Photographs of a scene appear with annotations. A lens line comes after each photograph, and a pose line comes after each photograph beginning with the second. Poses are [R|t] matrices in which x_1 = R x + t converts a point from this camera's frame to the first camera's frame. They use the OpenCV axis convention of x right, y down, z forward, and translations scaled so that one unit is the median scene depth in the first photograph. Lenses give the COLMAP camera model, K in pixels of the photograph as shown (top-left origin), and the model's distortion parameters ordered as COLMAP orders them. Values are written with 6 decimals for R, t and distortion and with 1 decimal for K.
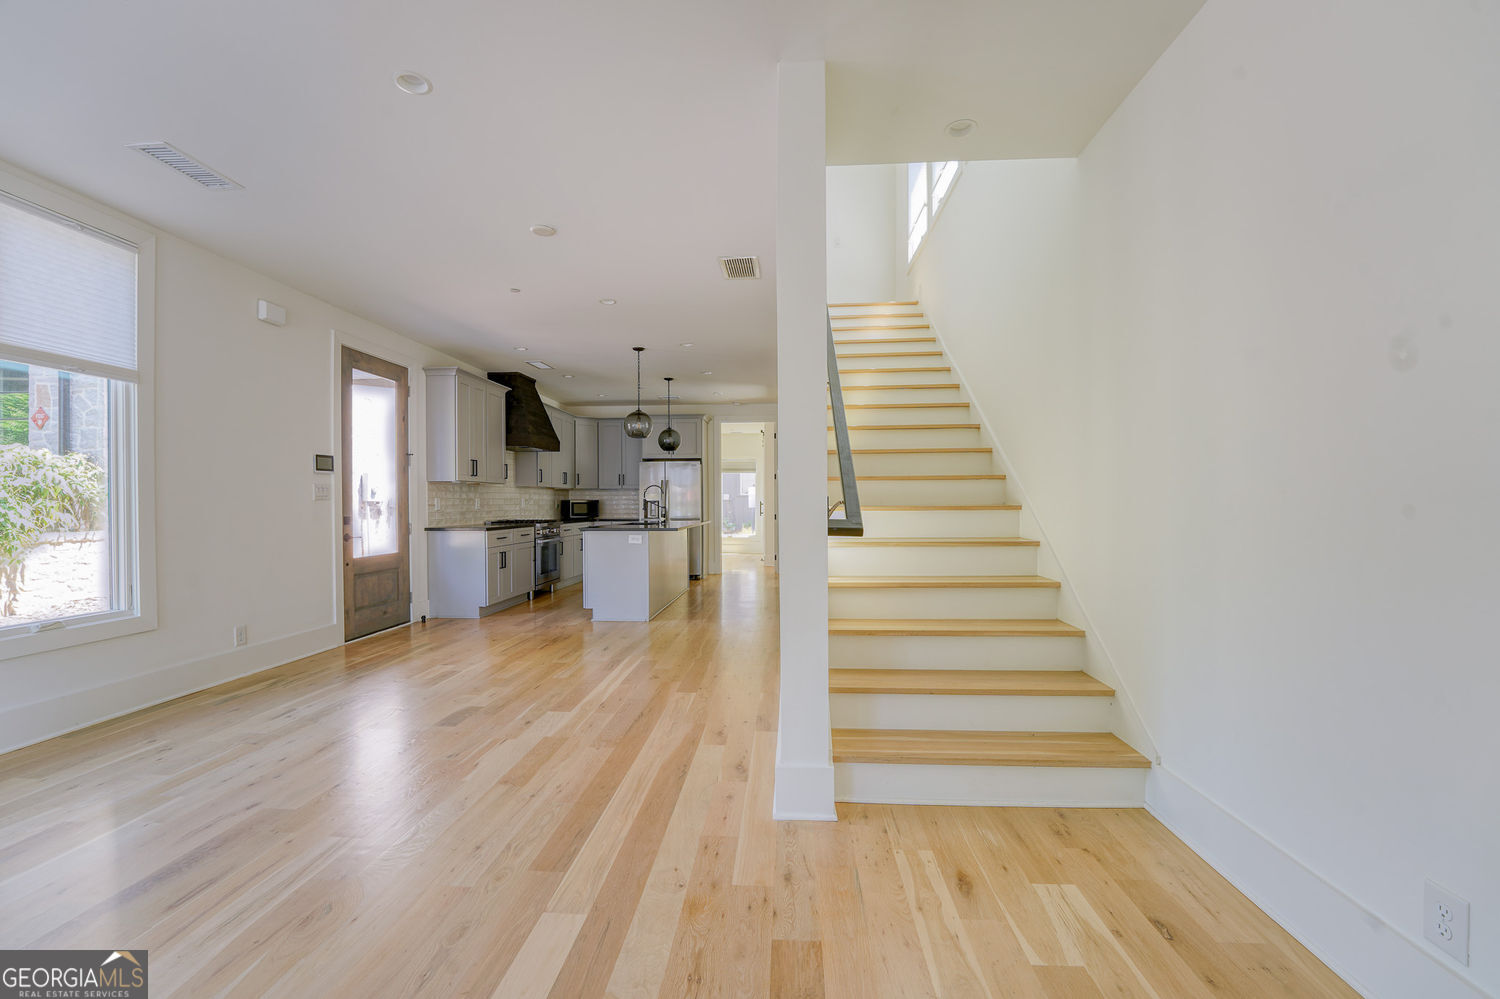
lens RADIAL K [[619.2, 0, 748.1], [0, 619.2, 504.6], [0, 0, 1]] dist [-0.030192, 0.002758]
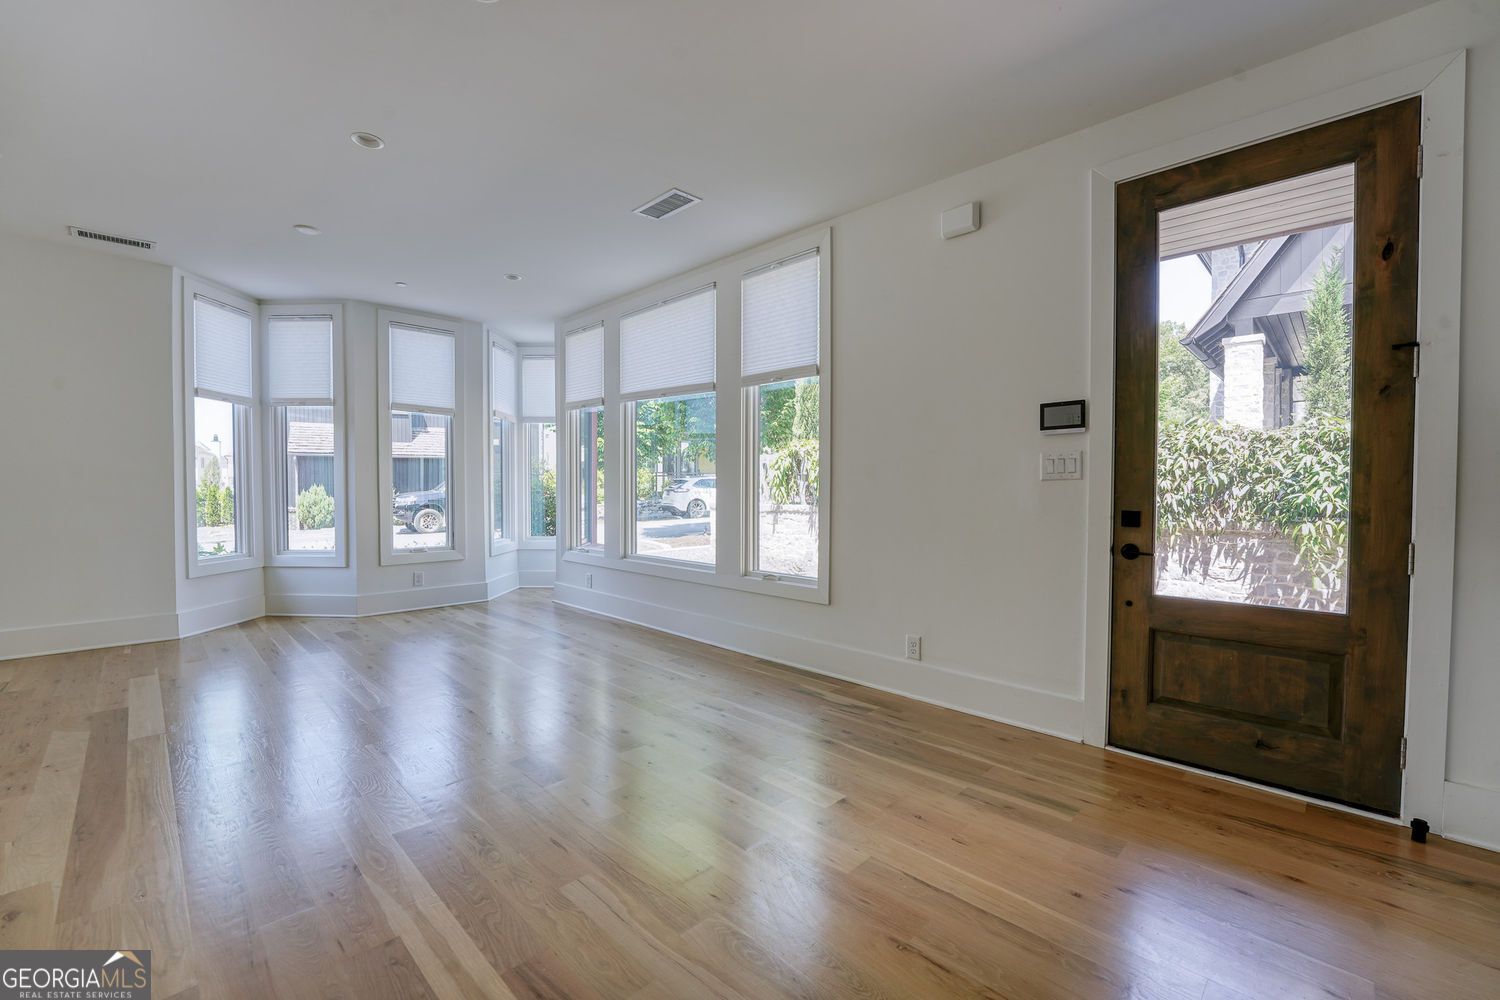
lens RADIAL K [[619.2, 0, 745.9], [0, 619.2, 509.3], [0, 0, 1]] dist [-0.030192, 0.002758]
pose [[-0.653476, 0.026911, -0.756469, -0.070721], [-0.002699, 0.999279, 0.037880, -0.000941], [0.756942, 0.026795, -0.652932, 1.518564]]
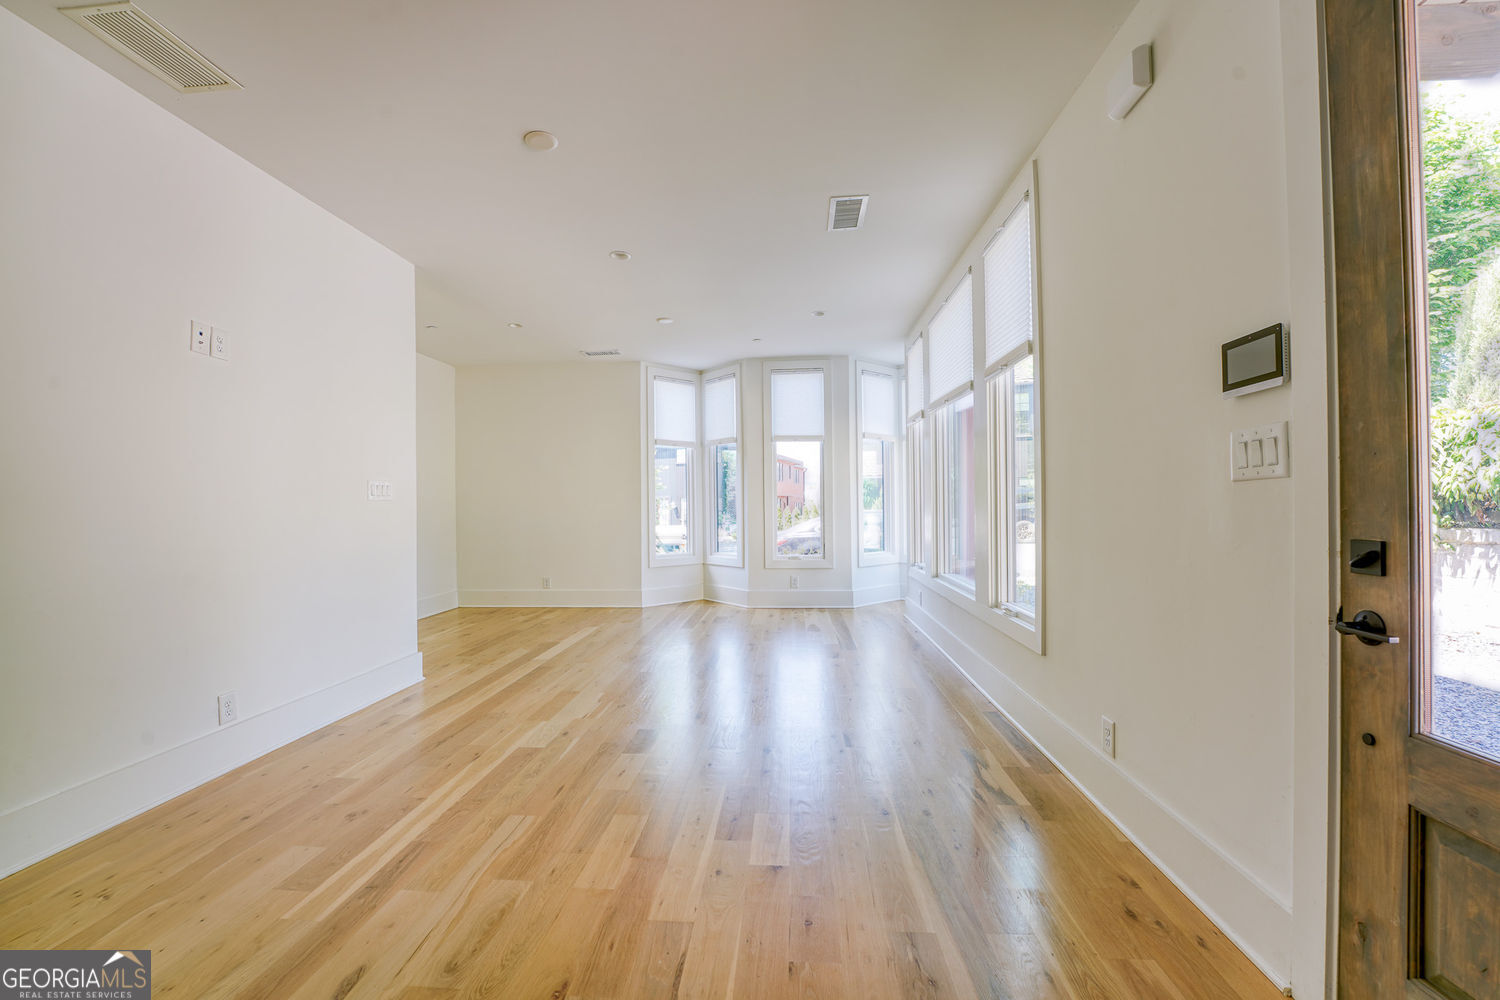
lens RADIAL K [[619.2, 0, 749.0], [0, 619.2, 505.4], [0, 0, 1]] dist [-0.030192, 0.002758]
pose [[-0.999877, 0.015110, 0.004296, -0.575601], [0.015116, 0.999885, 0.001372, 0.002406], [-0.004275, 0.001437, -0.999990, 1.722841]]
